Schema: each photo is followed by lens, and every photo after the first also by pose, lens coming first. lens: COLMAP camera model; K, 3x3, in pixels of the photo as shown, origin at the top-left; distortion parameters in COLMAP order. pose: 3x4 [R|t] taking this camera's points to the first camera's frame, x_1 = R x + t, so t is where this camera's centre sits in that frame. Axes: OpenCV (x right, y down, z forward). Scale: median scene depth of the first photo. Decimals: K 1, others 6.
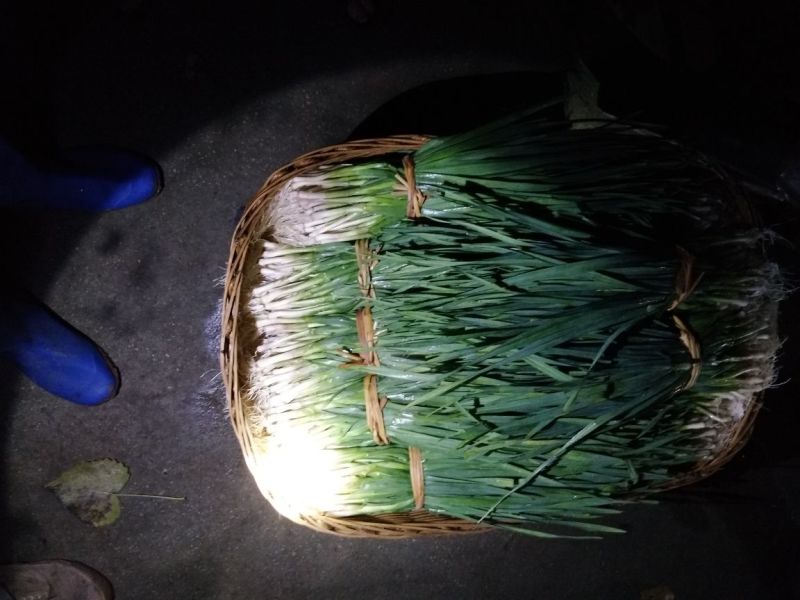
lens RADIAL K [[604.9, 0, 400.0], [0, 604.9, 300.0], [0, 0, 1]] dist [0.105296, -0.151172]
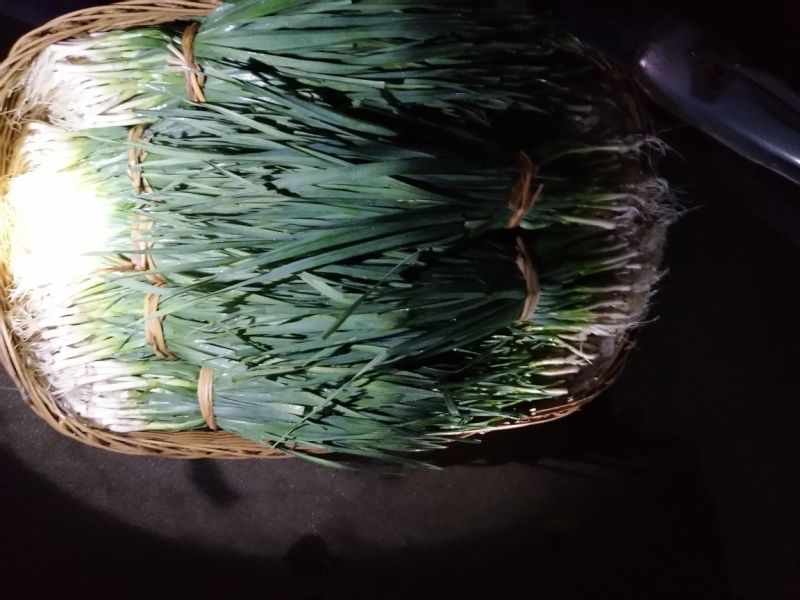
lens RADIAL K [[604.9, 0, 400.0], [0, 604.9, 300.0], [0, 0, 1]] dist [0.105296, -0.151172]
pose [[0.994856, 0.064338, -0.078246, 0.381125], [-0.051757, 0.986816, 0.153348, -0.008177], [0.087080, -0.148509, 0.985070, 0.144879]]
